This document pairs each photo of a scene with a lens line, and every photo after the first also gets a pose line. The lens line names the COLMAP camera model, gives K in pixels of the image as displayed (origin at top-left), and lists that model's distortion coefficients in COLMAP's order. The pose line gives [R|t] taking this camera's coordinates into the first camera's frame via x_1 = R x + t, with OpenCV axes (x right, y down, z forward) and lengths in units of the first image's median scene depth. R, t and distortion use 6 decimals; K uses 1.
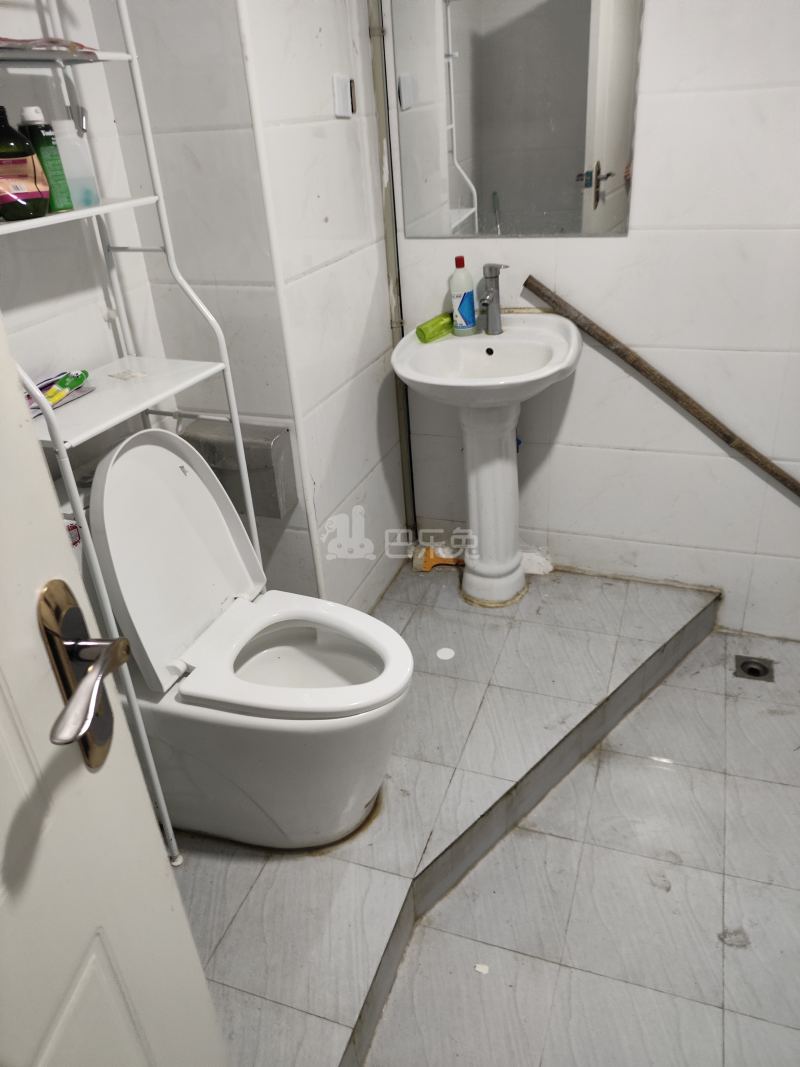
lens RADIAL K [[810.3, 0, 404.8], [0, 810.3, 536.4], [0, 0, 1]] dist [0.092900, -0.122738]
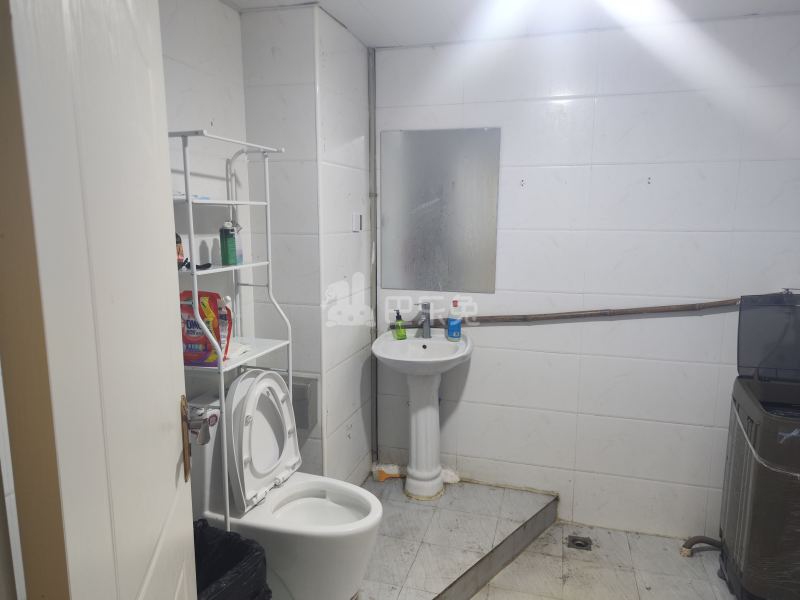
lens RADIAL K [[570.9, 0, 400.0], [0, 570.9, 300.0], [0, 0, 1]] dist [0.055204, -0.003156]
pose [[0.996144, 0.055002, 0.068346, -0.044657], [-0.029003, 0.941725, -0.335132, 0.104671], [-0.082796, 0.331858, 0.939689, -0.241663]]
